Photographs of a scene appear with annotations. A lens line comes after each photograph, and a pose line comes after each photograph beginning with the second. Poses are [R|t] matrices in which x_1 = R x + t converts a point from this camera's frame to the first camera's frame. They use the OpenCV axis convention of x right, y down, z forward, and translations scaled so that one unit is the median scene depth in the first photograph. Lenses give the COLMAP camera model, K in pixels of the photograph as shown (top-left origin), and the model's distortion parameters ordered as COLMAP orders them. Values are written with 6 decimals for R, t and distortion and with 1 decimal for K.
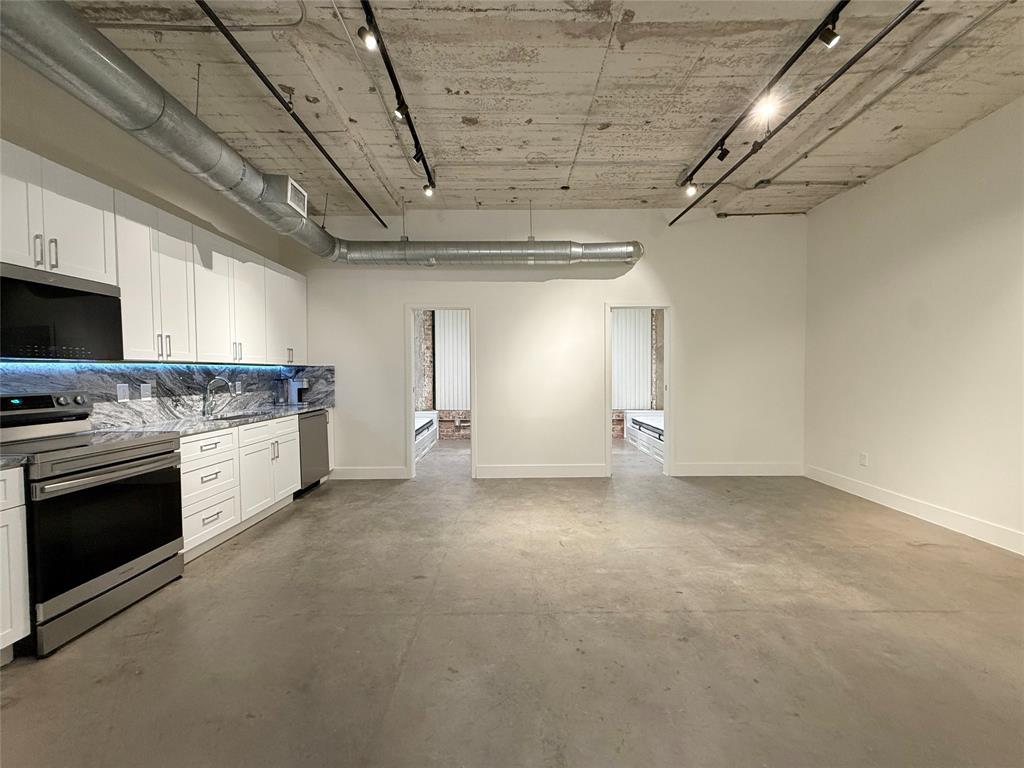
lens RADIAL K [[409.1, 0, 510.8], [0, 409.1, 381.8], [0, 0, 1]] dist [0.002673, -0.000865]
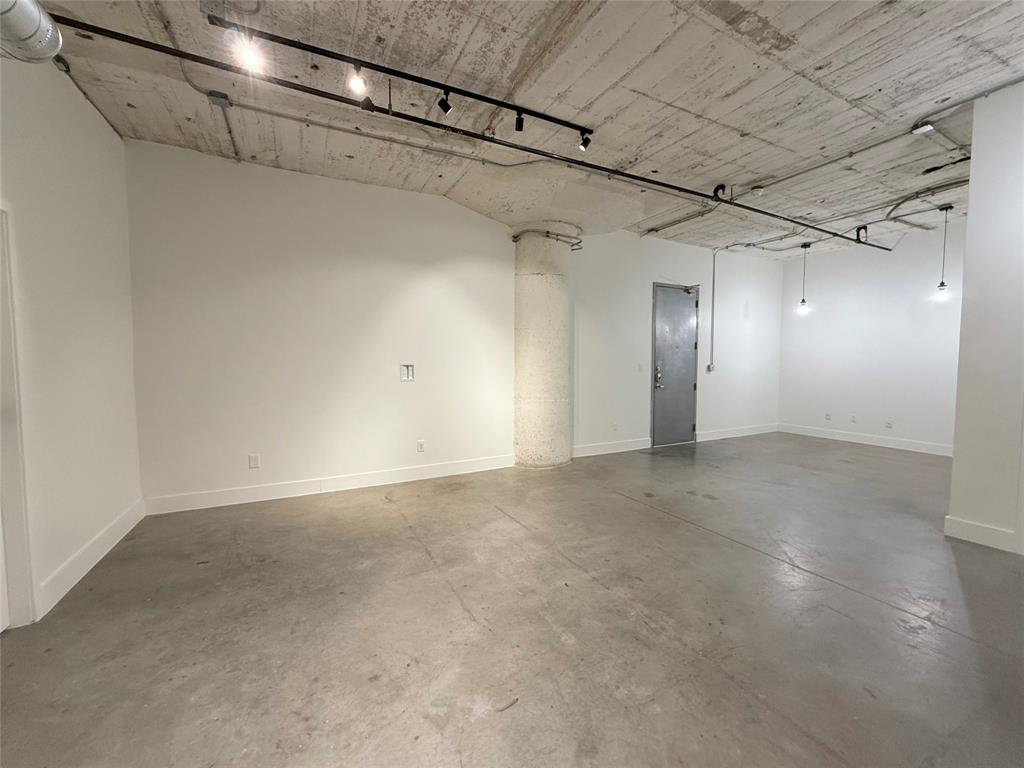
lens RADIAL K [[409.1, 0, 510.1], [0, 409.1, 382.3], [0, 0, 1]] dist [0.002673, -0.000865]
pose [[-0.457678, -0.042260, 0.888113, -0.309844], [0.024674, 0.997881, 0.060199, -0.046160], [-0.888776, 0.049465, -0.455666, 1.158952]]
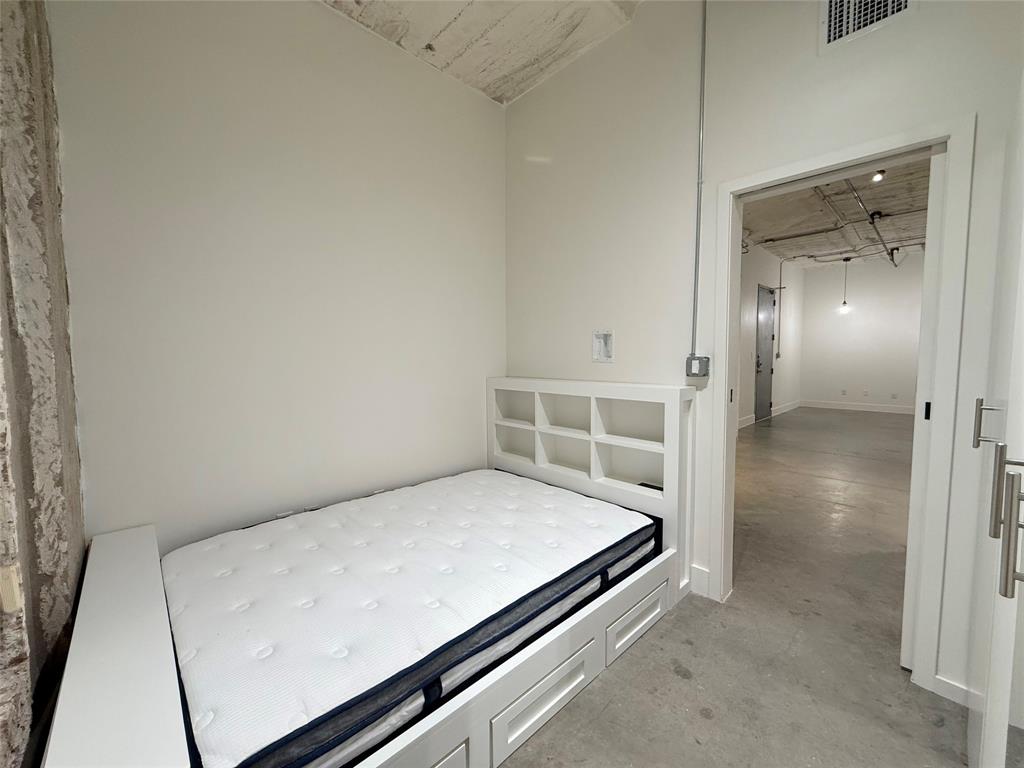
lens RADIAL K [[409.1, 0, 511.3], [0, 409.1, 382.3], [0, 0, 1]] dist [0.002673, -0.000865]
pose [[-0.683955, -0.039236, 0.728469, 0.364148], [0.030711, 0.996119, 0.082486, -0.063409], [-0.728878, 0.078789, -0.680095, 2.275599]]
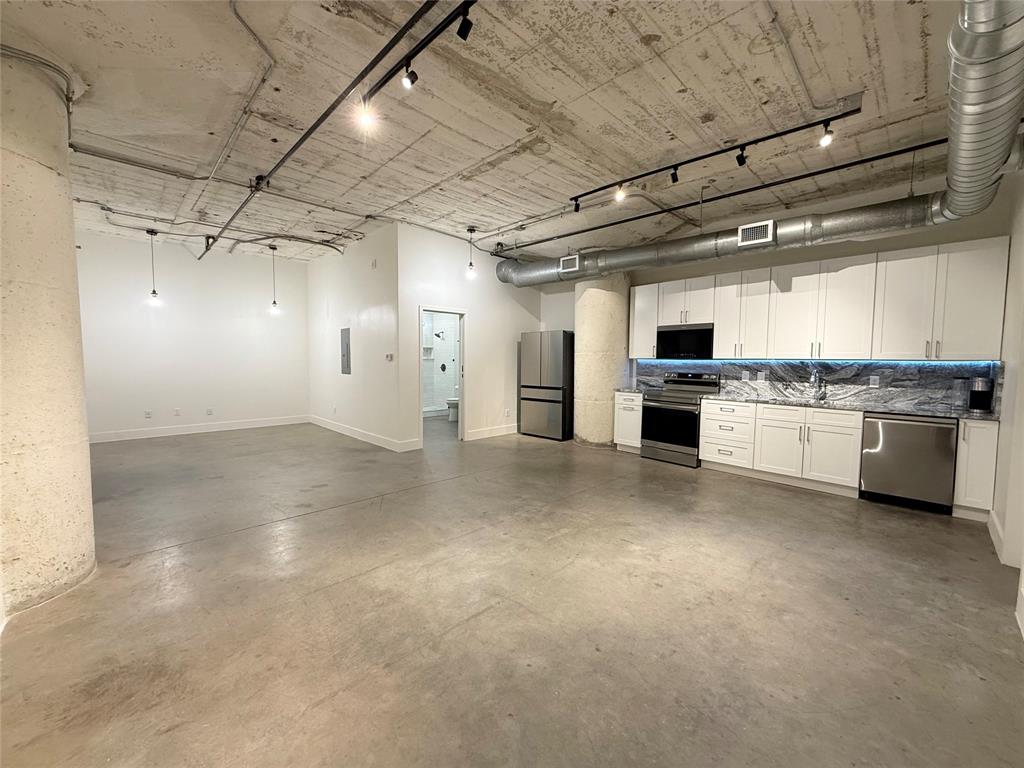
lens RADIAL K [[409.1, 0, 508.4], [0, 409.1, 382.3], [0, 0, 1]] dist [0.002673, -0.000865]
pose [[-0.723197, 0.041003, -0.689423, 0.961490], [-0.021255, 0.996442, 0.081559, -0.064984], [0.690314, 0.073637, -0.719753, 1.422967]]
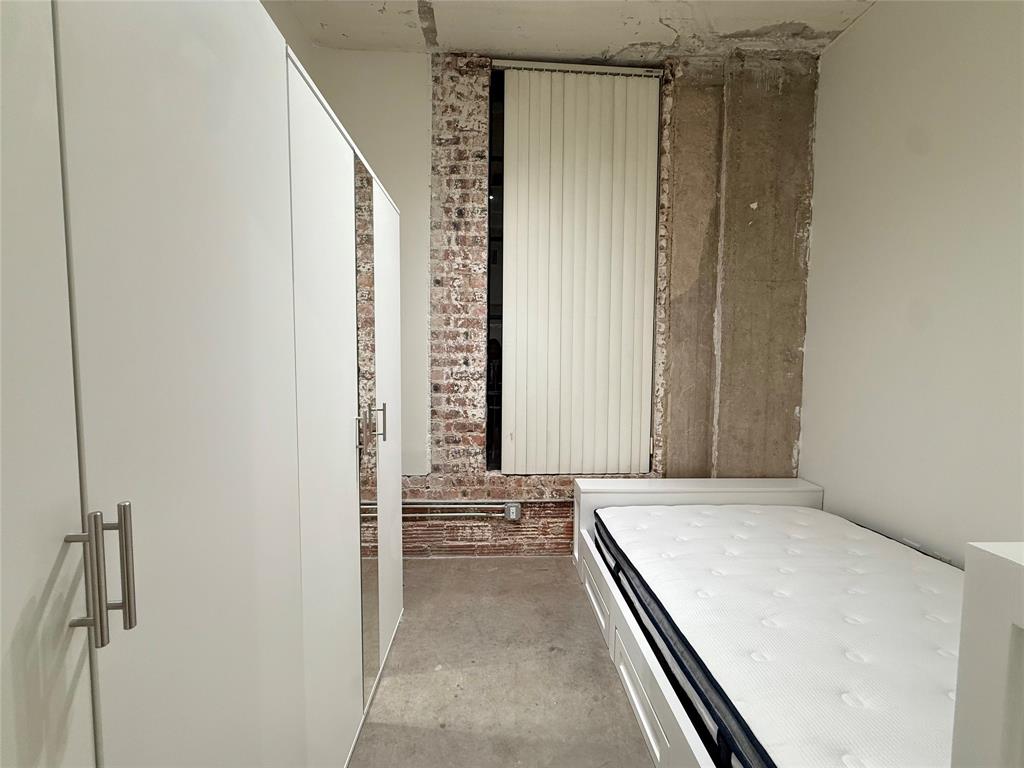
lens RADIAL K [[409.1, 0, 513.1], [0, 409.1, 381.3], [0, 0, 1]] dist [0.002673, -0.000865]
pose [[0.998801, 0.011214, 0.047645, 0.480708], [-0.012474, 0.999578, 0.026235, -0.052097], [-0.047331, -0.026798, 0.998520, 1.521656]]
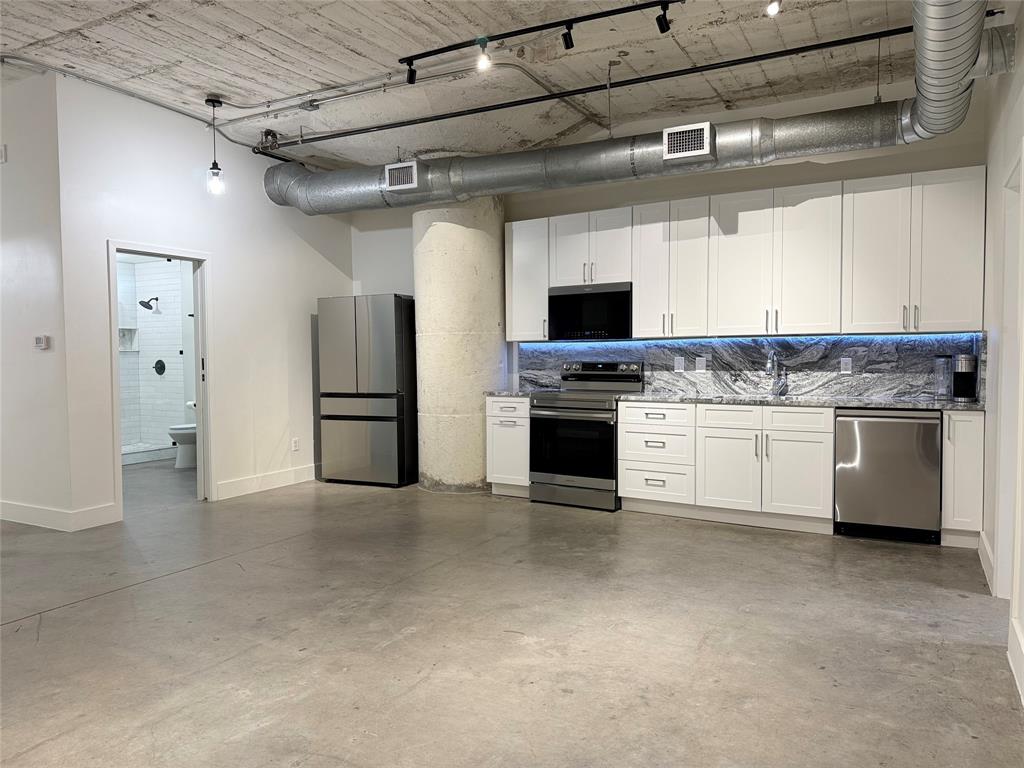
lens RADIAL K [[719.6, 0, 512.8], [0, 719.6, 385.7], [0, 0, 1]] dist [0.074917, -0.091260]
pose [[-0.488131, 0.048408, -0.871427, 0.989243], [-0.011205, 0.998031, 0.061717, -0.031249], [0.872698, 0.039890, -0.486627, 1.432474]]
